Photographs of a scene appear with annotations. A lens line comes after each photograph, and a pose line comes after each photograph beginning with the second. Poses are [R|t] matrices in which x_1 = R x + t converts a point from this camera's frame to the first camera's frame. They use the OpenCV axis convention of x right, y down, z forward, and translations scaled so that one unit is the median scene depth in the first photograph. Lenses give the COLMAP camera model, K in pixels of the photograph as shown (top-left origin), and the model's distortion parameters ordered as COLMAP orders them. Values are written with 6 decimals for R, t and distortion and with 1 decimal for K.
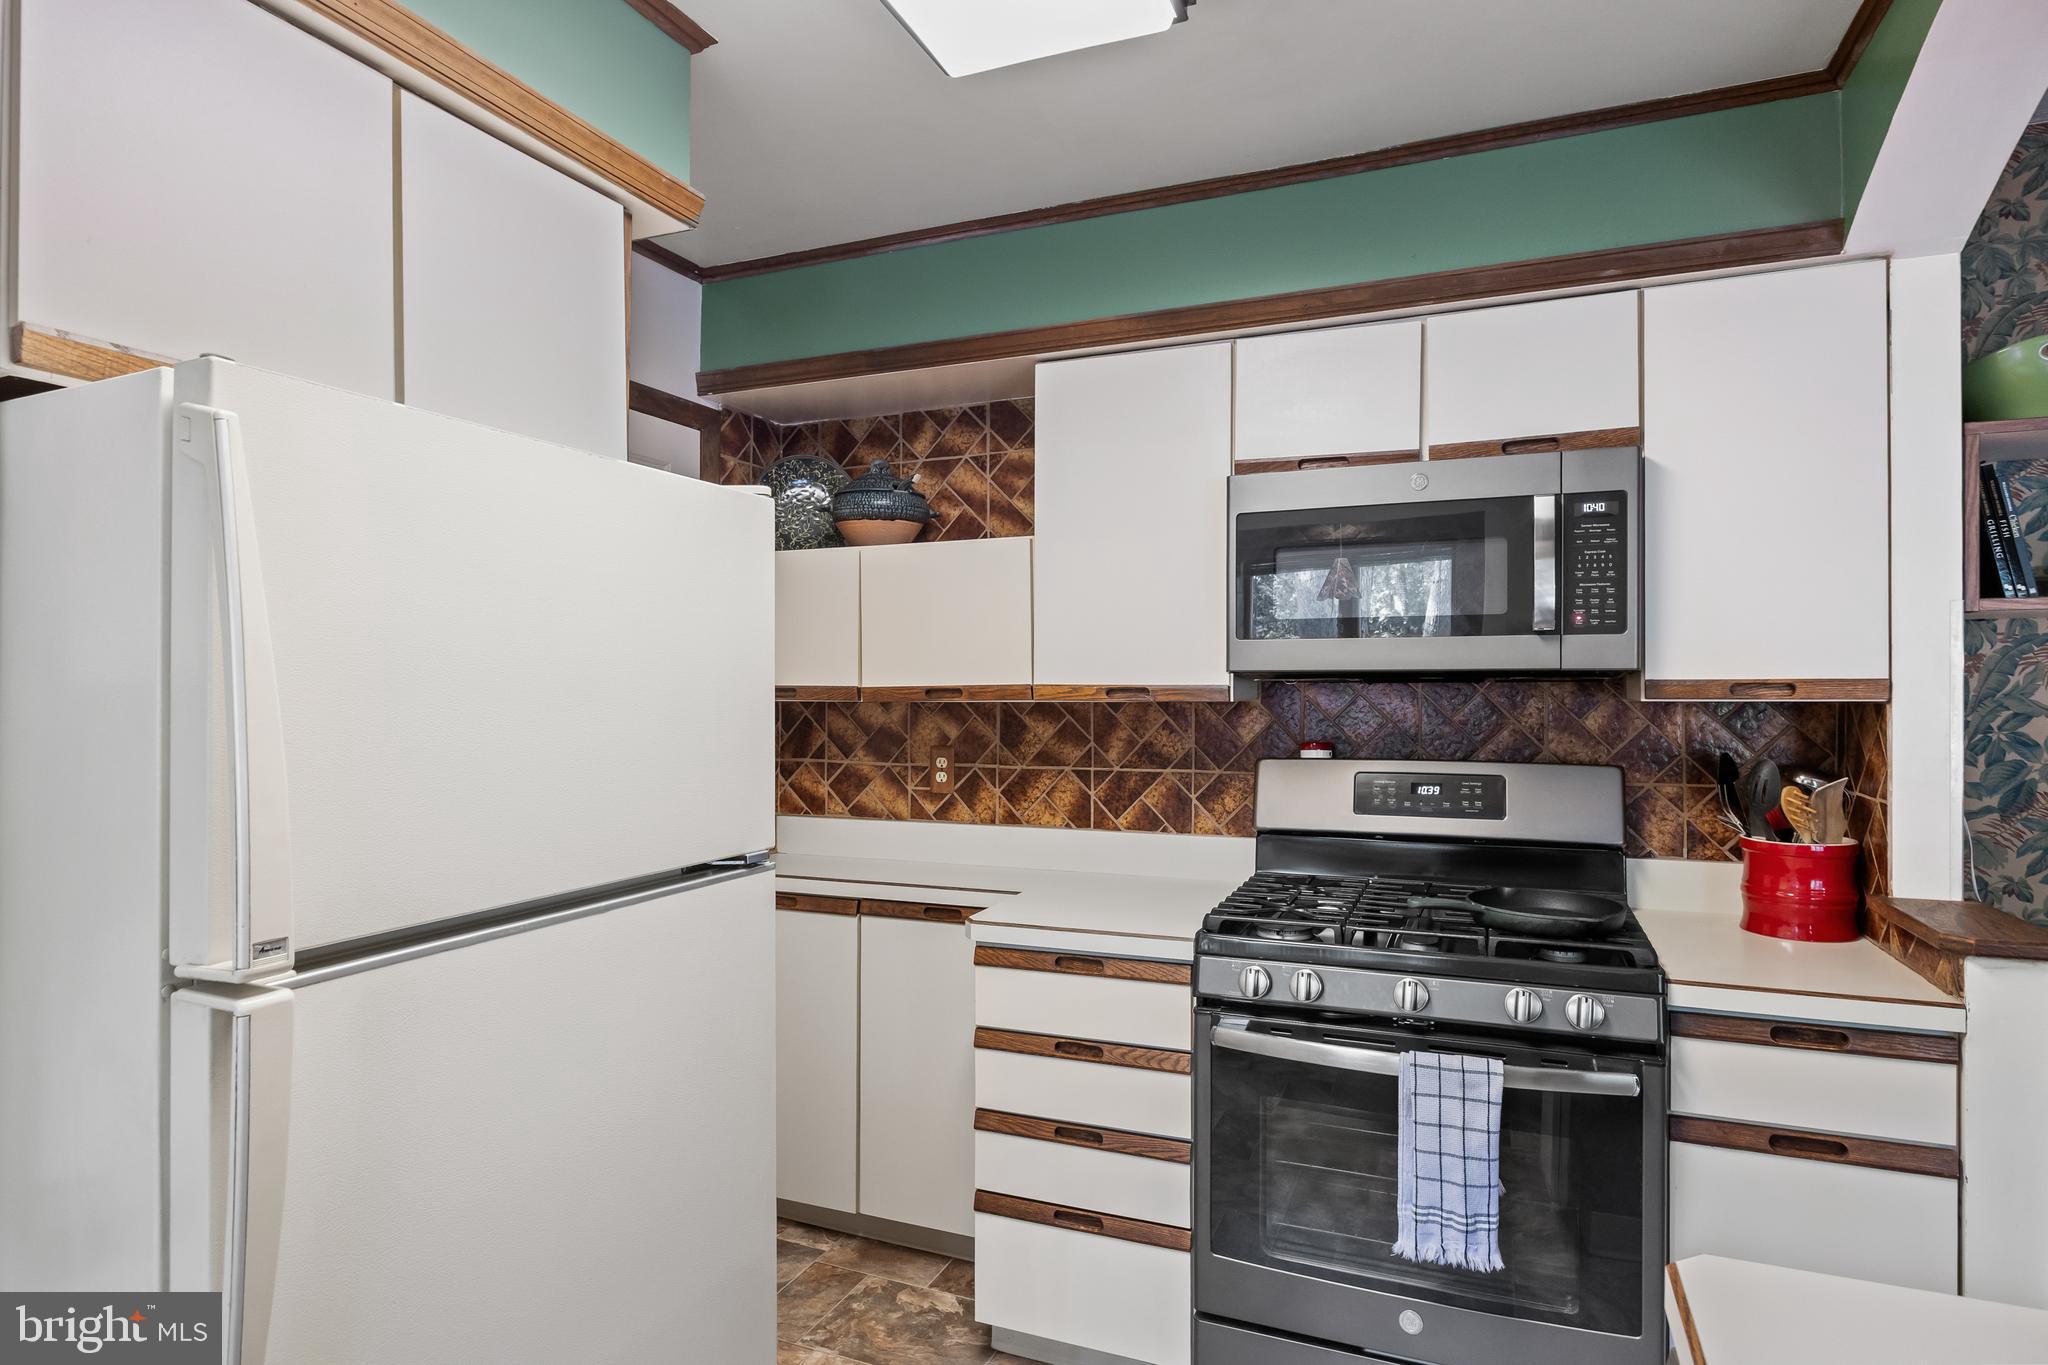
lens RADIAL K [[1118.7, 0, 1024.0], [0, 1118.7, 682.5], [0, 0, 1]] dist [-0.002334, -0.000948]
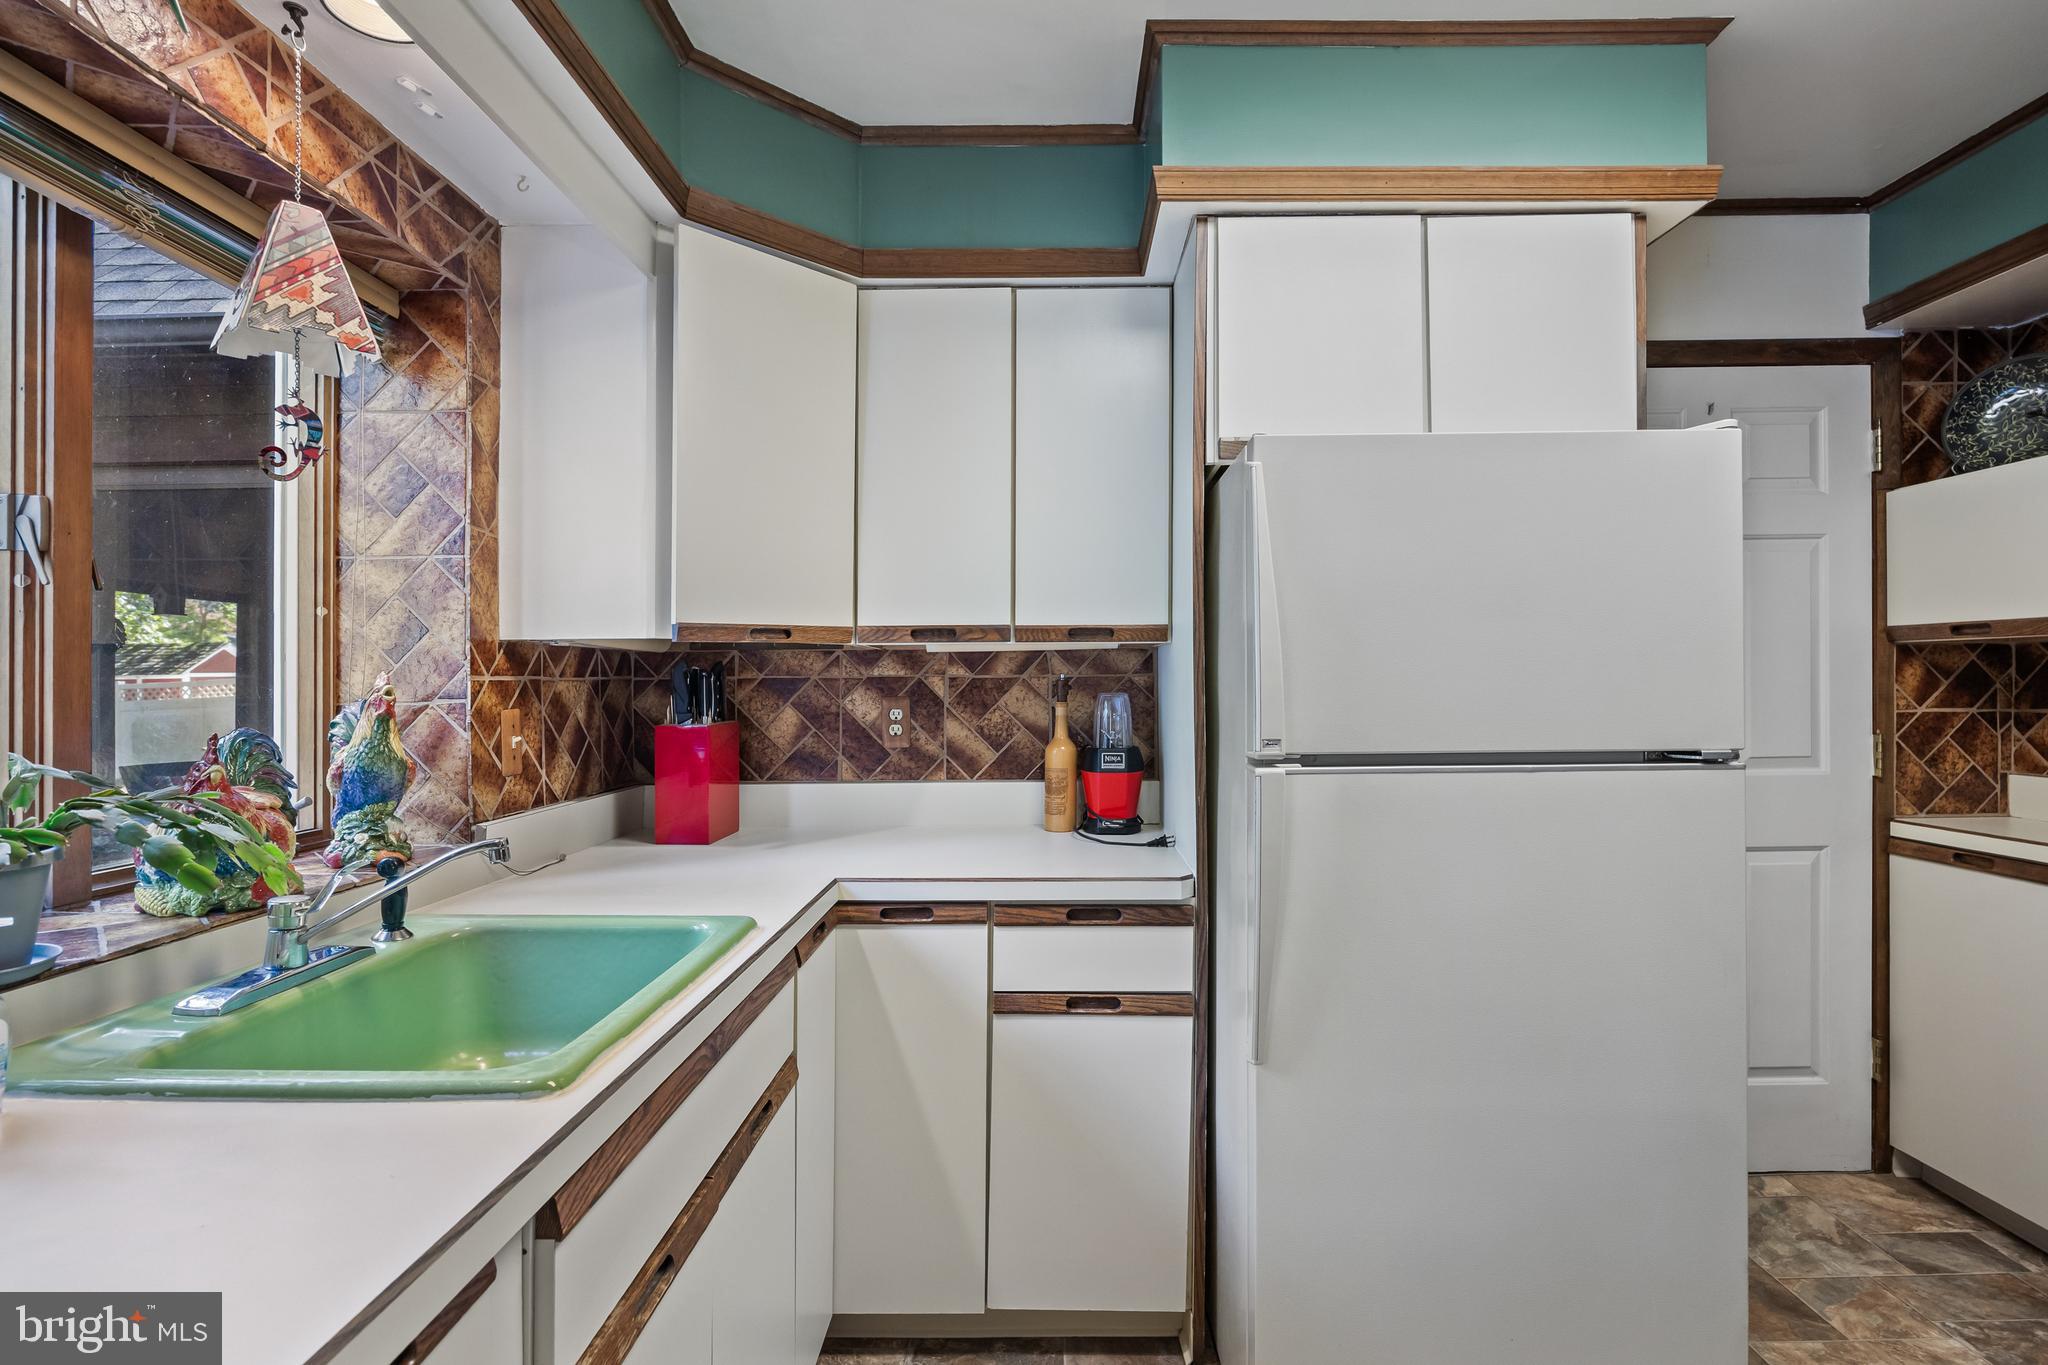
lens RADIAL K [[995.4, 0, 1038.2], [0, 995.4, 676.8], [0, 0, 1]] dist [0.000366, -0.000363]
pose [[0.381766, -0.006407, -0.924237, 0.243707], [0.009848, 0.999947, -0.002864, 0.043382], [0.924207, -0.008008, 0.381809, -0.000381]]
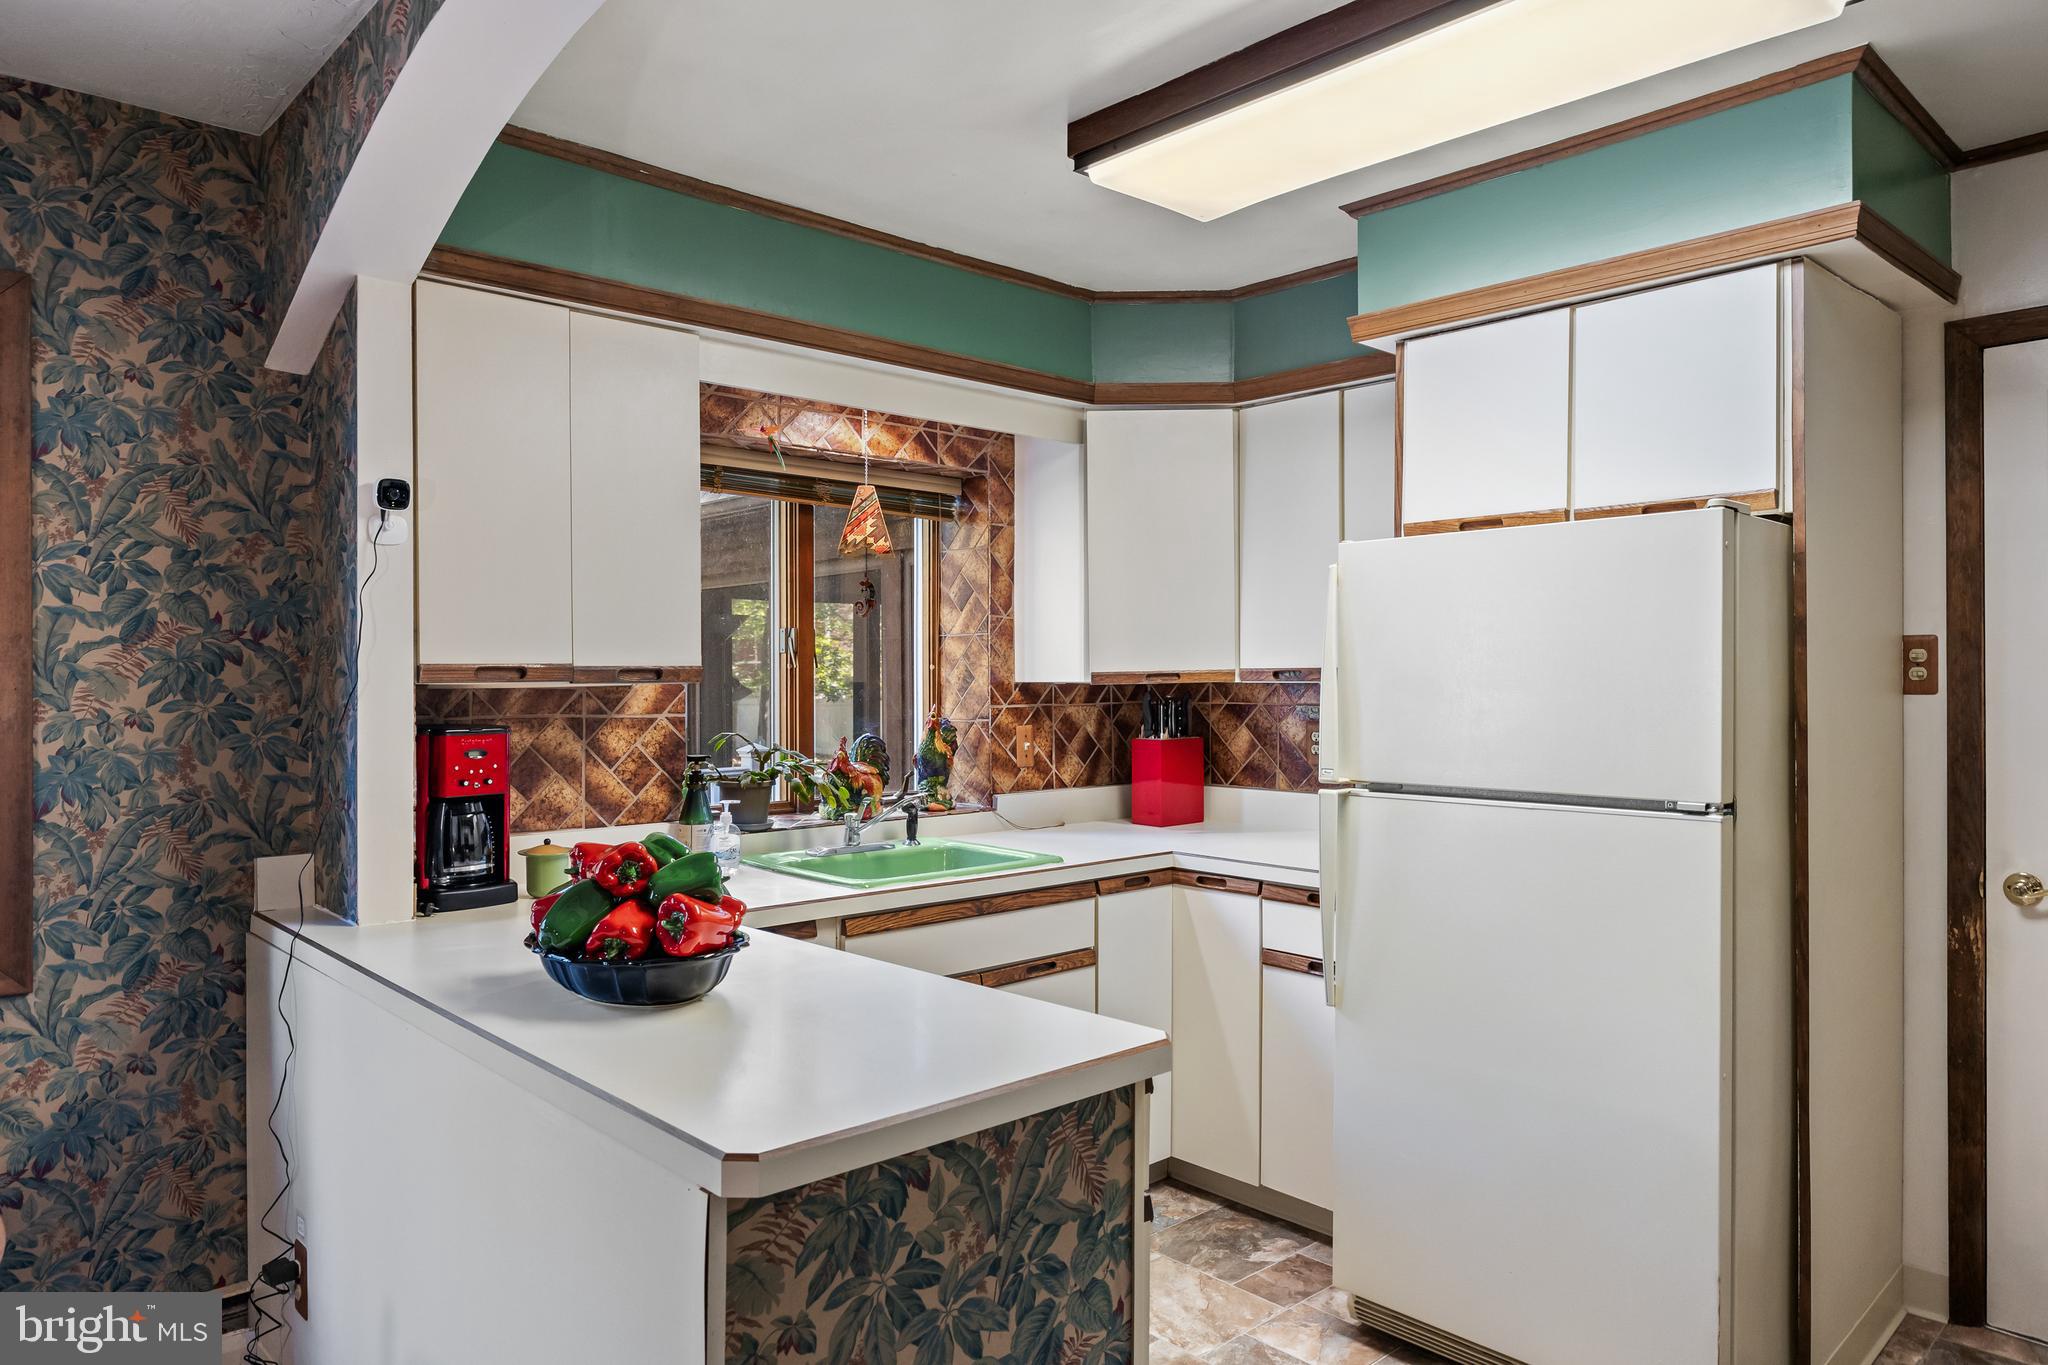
lens RADIAL K [[1318.6, 0, 1020.5], [0, 1318.6, 687.9], [0, 0, 1]] dist [-0.004819, -0.000745]
pose [[-0.418295, 0.011400, -0.908240, 0.801489], [0.007042, 0.999932, 0.009307, 0.004414], [0.908284, -0.002503, -0.418346, 0.545154]]
